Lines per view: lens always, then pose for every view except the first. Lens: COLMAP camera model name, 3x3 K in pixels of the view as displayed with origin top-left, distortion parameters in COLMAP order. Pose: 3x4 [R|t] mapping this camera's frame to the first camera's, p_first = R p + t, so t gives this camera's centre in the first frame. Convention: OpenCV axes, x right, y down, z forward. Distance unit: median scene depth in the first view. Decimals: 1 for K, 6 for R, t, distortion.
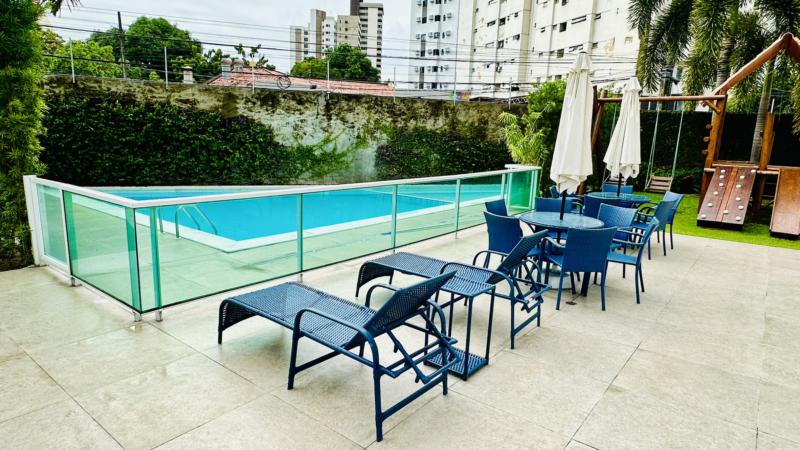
lens RADIAL K [[479.2, 0, 394.8], [0, 479.2, 229.0], [0, 0, 1]] dist [-0.001739, 0.002548]
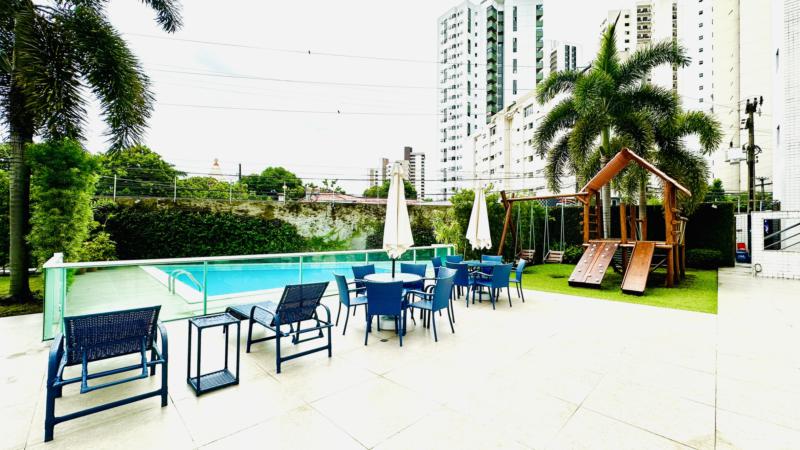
lens RADIAL K [[319.8, 0, 397.5], [0, 319.8, 223.1], [0, 0, 1]] dist [0.000157, -0.000395]
pose [[0.992123, -0.031981, -0.121118, 0.193049], [0.004242, 0.974885, -0.222669, 0.013561], [0.125197, 0.220401, 0.967341, 0.031339]]
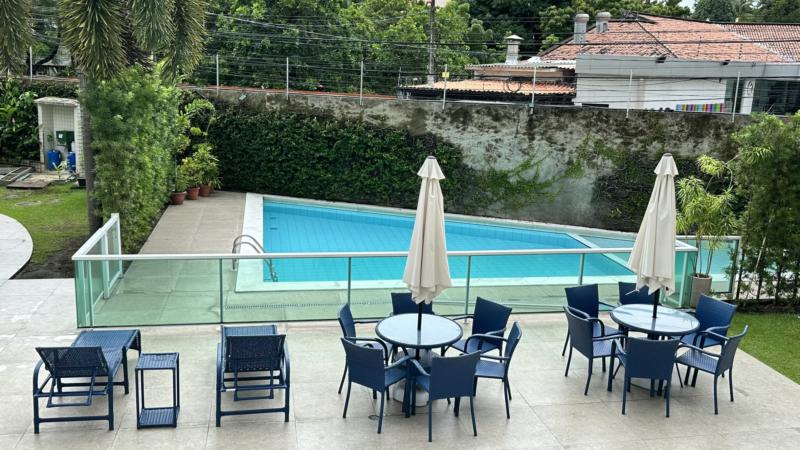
lens RADIAL K [[698.5, 0, 394.7], [0, 698.5, 239.0], [0, 0, 1]] dist [0.093217, -0.041844]
pose [[0.757462, 0.144572, -0.636671, 0.458562], [-0.138696, 0.988548, 0.059464, -0.105174], [0.637977, 0.043261, 0.768839, -0.026734]]
